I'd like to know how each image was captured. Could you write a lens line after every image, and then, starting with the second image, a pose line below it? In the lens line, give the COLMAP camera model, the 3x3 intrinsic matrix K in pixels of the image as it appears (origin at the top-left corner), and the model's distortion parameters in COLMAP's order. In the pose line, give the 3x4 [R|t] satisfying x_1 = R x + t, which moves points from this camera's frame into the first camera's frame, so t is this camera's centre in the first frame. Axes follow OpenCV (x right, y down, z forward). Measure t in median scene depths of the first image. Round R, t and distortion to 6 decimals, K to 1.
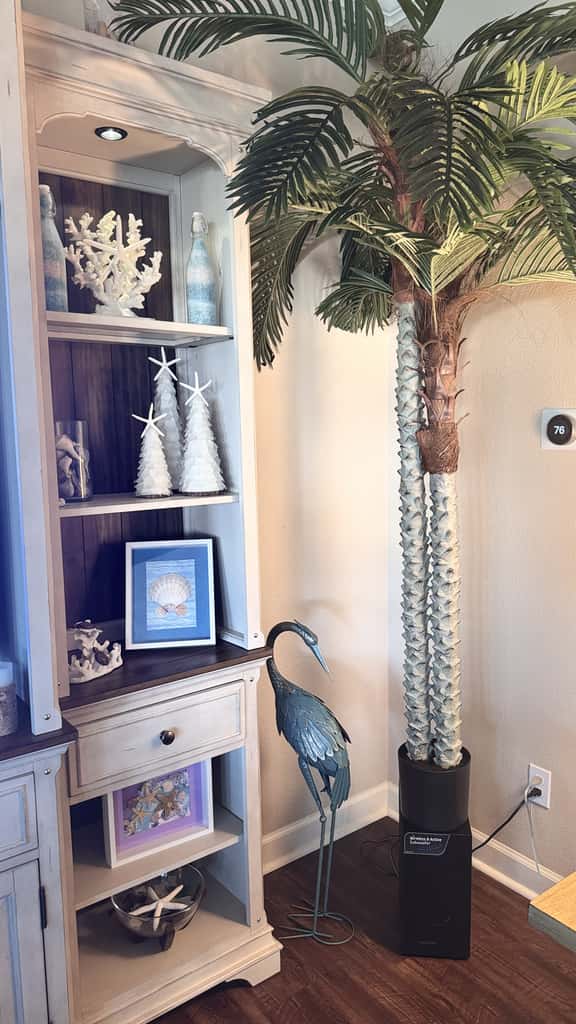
lens RADIAL K [[714.6, 0, 309.3], [0, 714.6, 509.4], [0, 0, 1]] dist [0.028663, 0.001798]
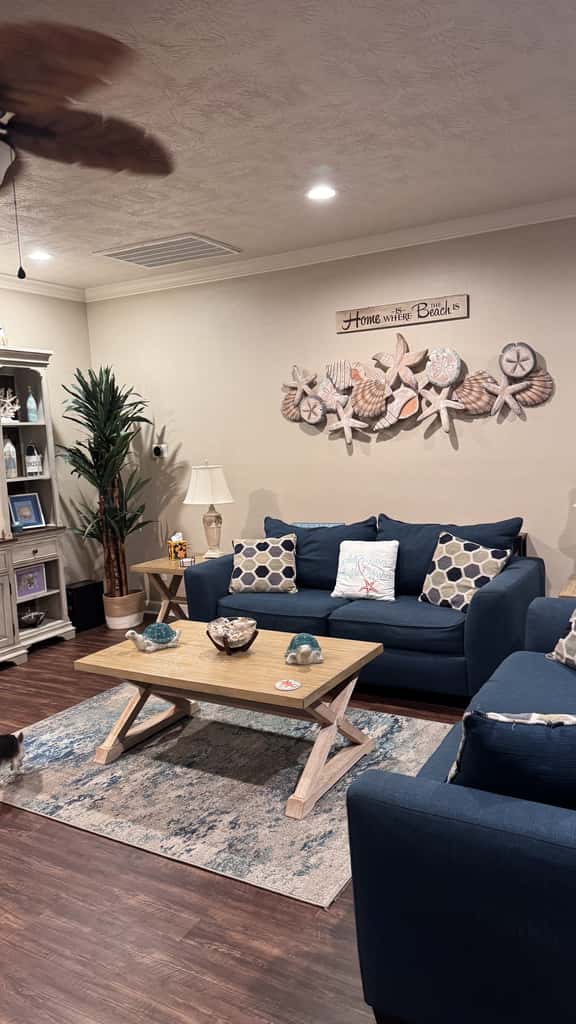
lens RADIAL K [[714.6, 0, 309.3], [0, 714.6, 509.4], [0, 0, 1]] dist [0.028663, 0.001798]
pose [[0.918634, -0.075878, 0.387755, -0.269848], [0.086318, 0.996222, -0.009551, 0.239524], [-0.385565, 0.042244, 0.921713, -2.162152]]
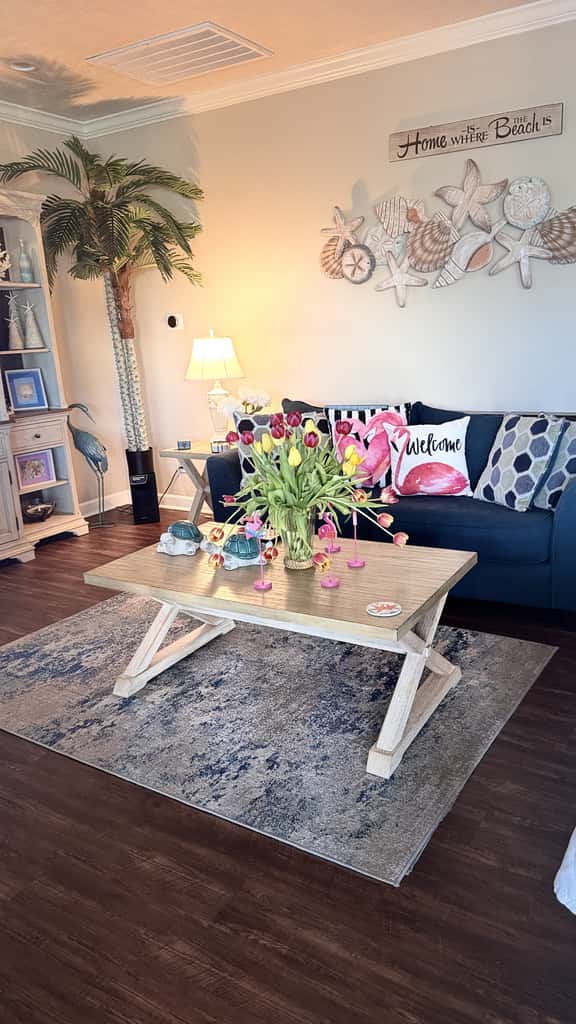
lens RADIAL K [[699.4, 0, 306.2], [0, 699.4, 517.2], [0, 0, 1]] dist [0.002460, -0.000854]
pose [[0.931441, -0.125654, 0.341511, -0.173418], [0.081799, 0.986771, 0.139970, 0.298930], [-0.354581, -0.102439, 0.929397, -1.738052]]
